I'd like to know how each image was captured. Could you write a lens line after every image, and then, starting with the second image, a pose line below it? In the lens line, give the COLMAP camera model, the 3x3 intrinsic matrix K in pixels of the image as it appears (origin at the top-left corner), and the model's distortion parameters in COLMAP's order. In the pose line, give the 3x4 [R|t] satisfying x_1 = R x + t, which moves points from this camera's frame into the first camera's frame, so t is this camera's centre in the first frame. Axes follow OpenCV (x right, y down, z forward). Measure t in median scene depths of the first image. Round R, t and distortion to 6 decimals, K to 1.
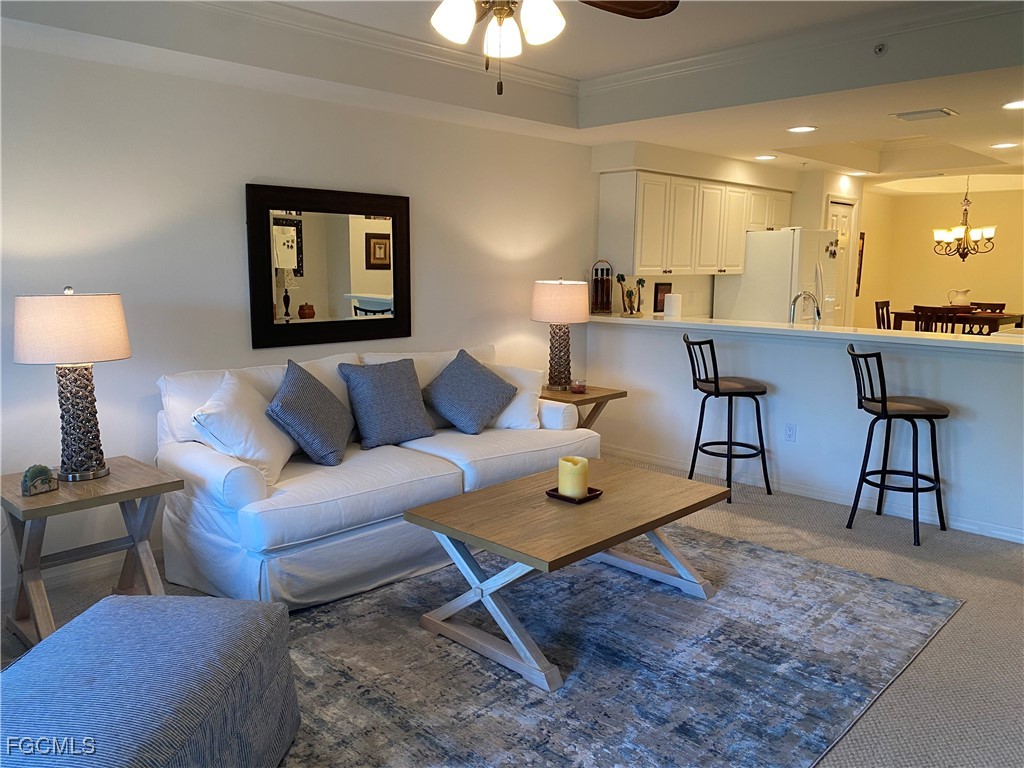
lens RADIAL K [[795.3, 0, 508.7], [0, 795.3, 376.5], [0, 0, 1]] dist [0.033524, -0.003187]
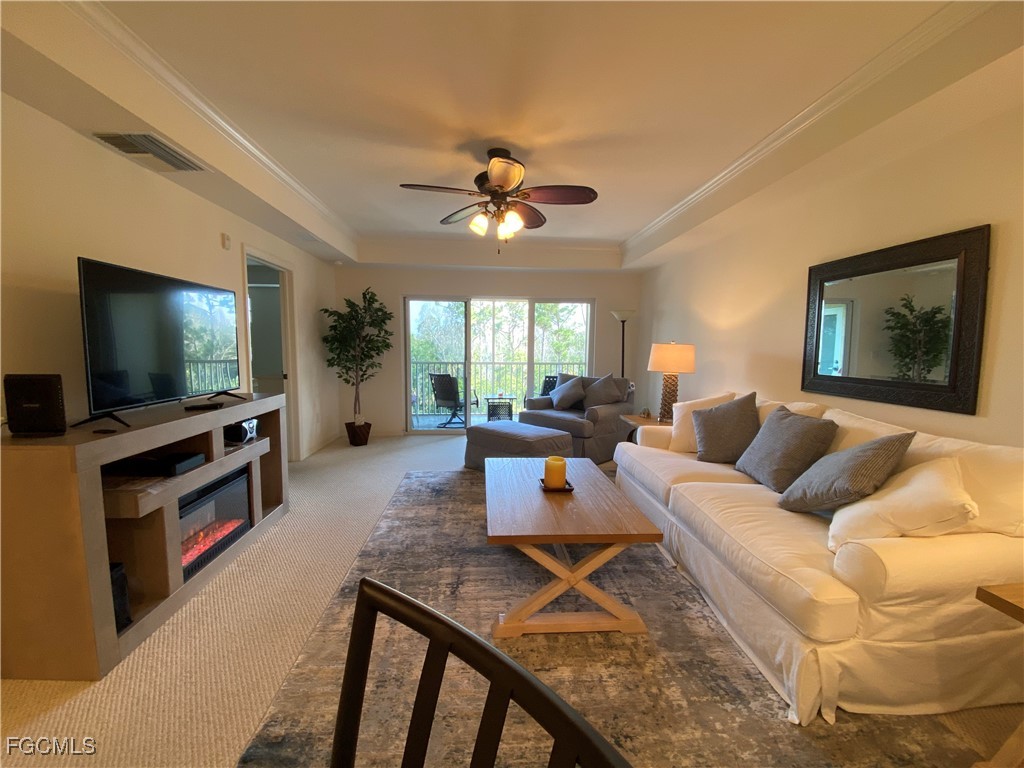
lens RADIAL K [[416.2, 0, 510.4], [0, 416.2, 386.0], [0, 0, 1]] dist [0.043978, -0.031798]
pose [[-0.677513, 0.050049, -0.733806, 0.493885], [-0.123960, 0.975641, 0.180994, -0.103789], [0.724990, 0.213588, -0.654805, 1.042870]]
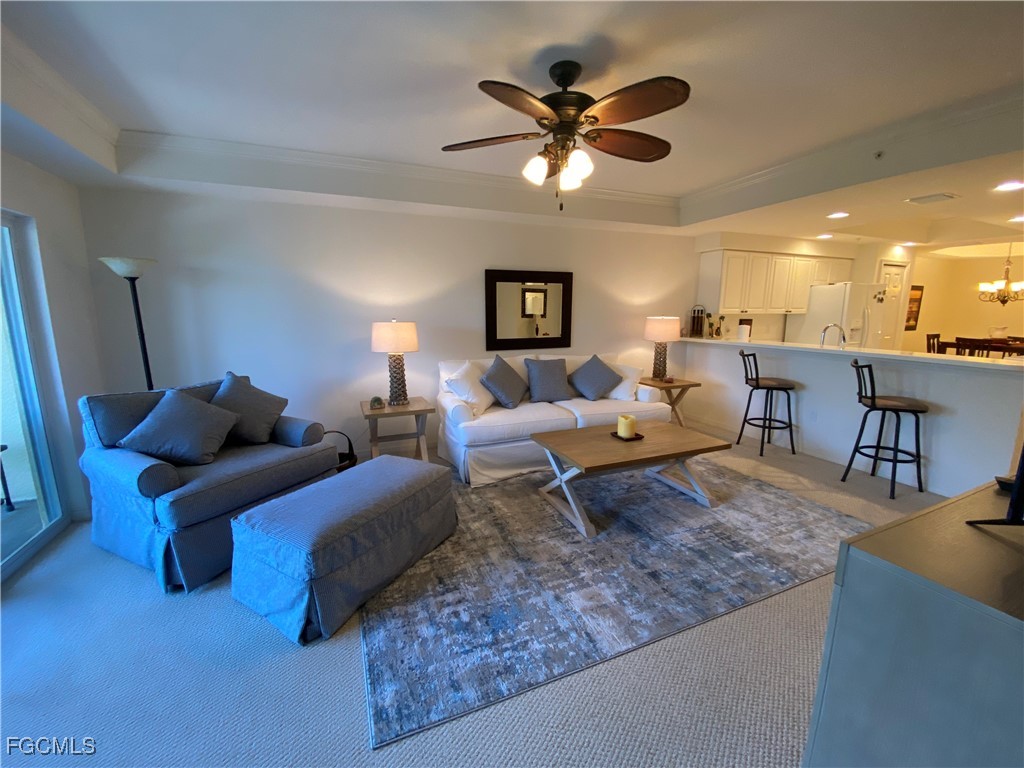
lens RADIAL K [[416.2, 0, 510.4], [0, 416.2, 386.0], [0, 0, 1]] dist [0.043978, -0.031798]
pose [[0.920207, 0.061348, -0.386595, 0.149619], [-0.048652, 0.997909, 0.042550, 0.007667], [0.388397, -0.020346, 0.921268, 0.031895]]
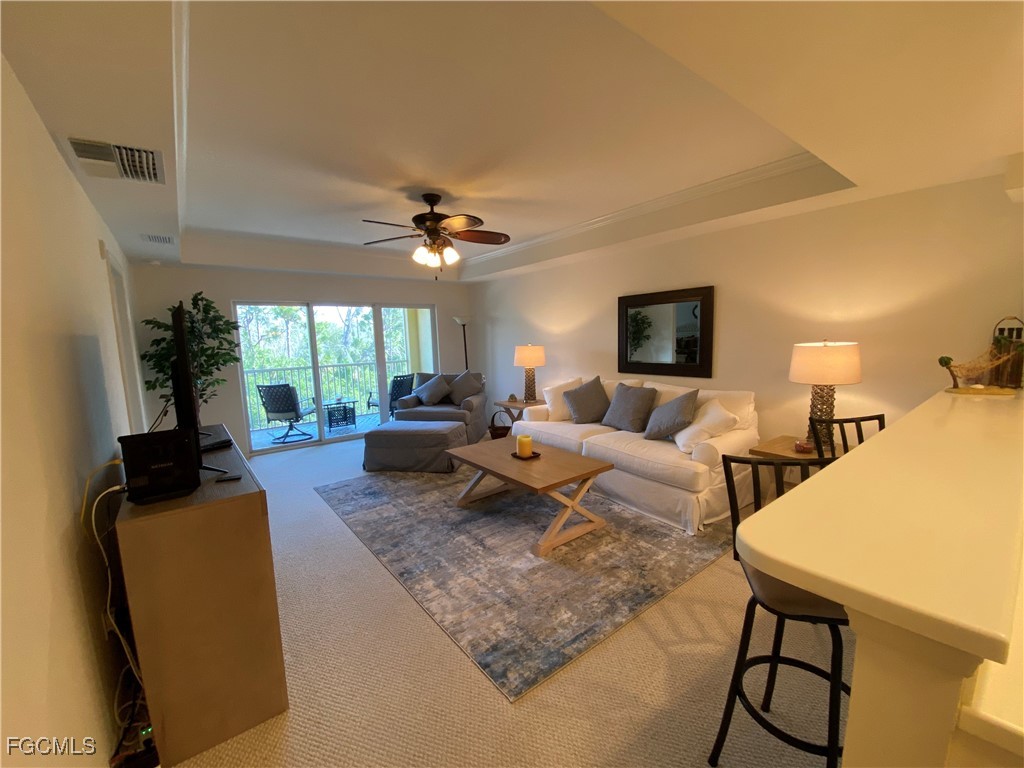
lens RADIAL K [[416.2, 0, 510.4], [0, 416.2, 386.0], [0, 0, 1]] dist [0.043978, -0.031798]
pose [[-0.149598, 0.114848, -0.982054, 0.798768], [-0.113773, 0.984634, 0.132481, -0.109009], [0.982179, 0.131550, -0.134233, 0.816711]]
